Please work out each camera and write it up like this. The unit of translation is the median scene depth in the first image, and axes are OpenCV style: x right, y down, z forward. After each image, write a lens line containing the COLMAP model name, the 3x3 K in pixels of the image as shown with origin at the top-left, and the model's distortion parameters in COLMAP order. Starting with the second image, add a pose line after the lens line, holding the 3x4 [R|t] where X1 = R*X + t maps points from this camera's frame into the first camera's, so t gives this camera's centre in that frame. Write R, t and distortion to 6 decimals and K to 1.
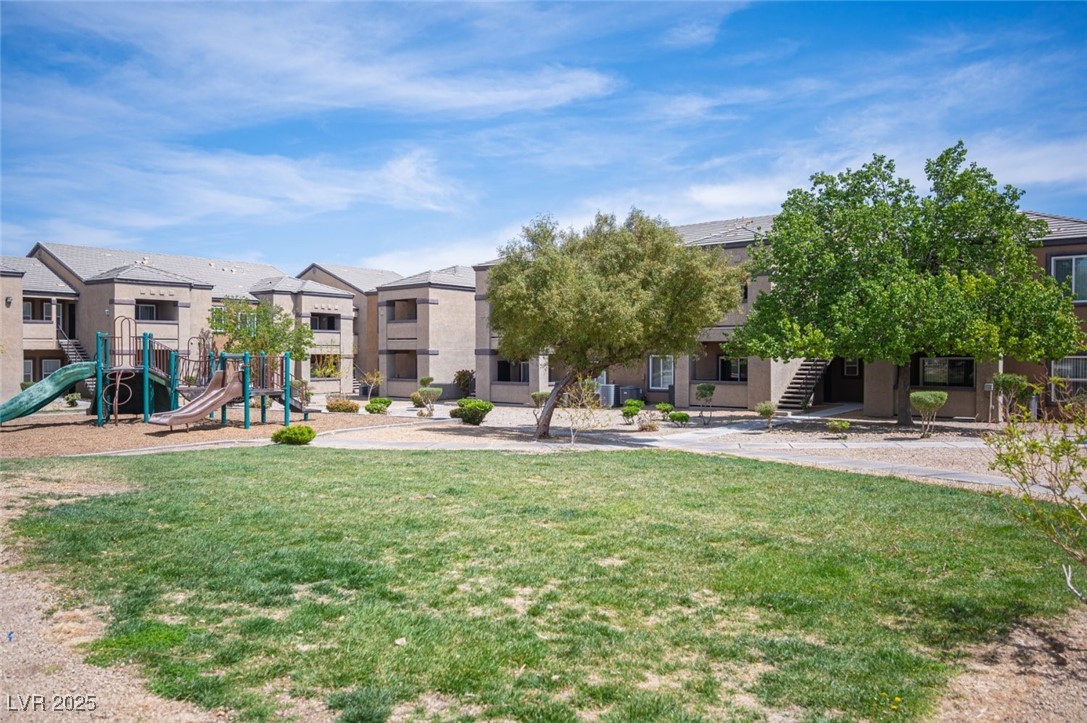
lens RADIAL K [[559.6, 0, 543.2], [0, 559.6, 382.1], [0, 0, 1]] dist [-0.002108, -0.000230]
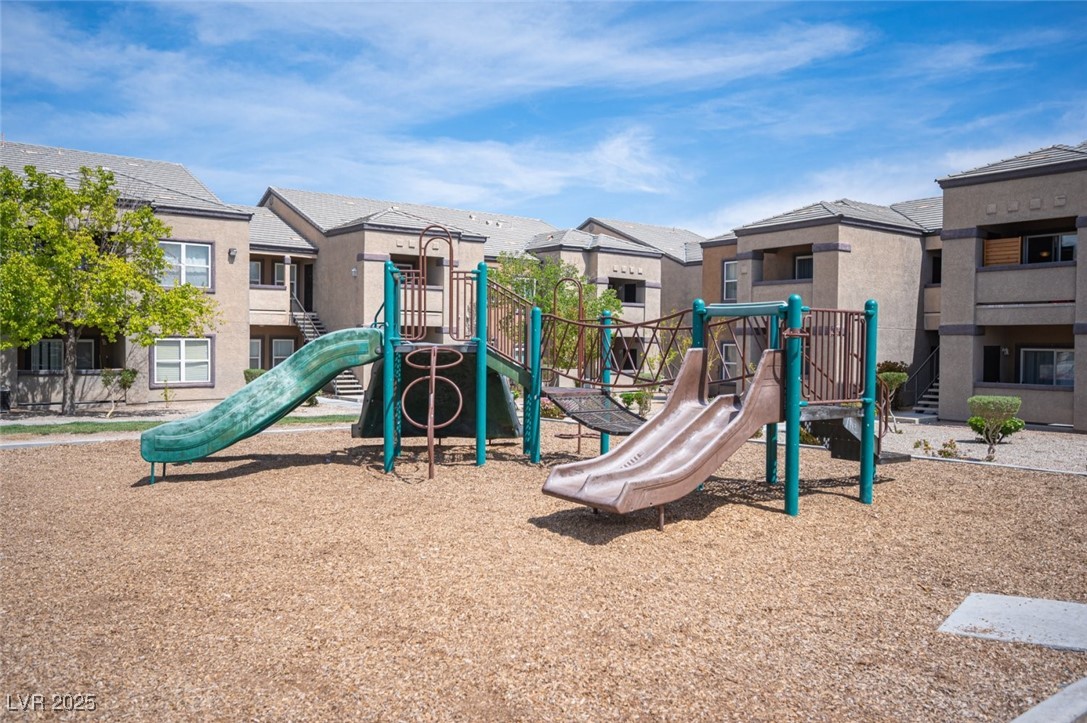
lens RADIAL K [[429.4, 0, 546.5], [0, 429.4, 360.5], [0, 0, 1]] dist [-0.002192, -0.000132]
pose [[0.986297, 0.016351, -0.164167, -0.254353], [-0.021121, 0.999403, -0.027357, -0.001371], [0.163621, 0.030450, 0.986053, 0.287172]]
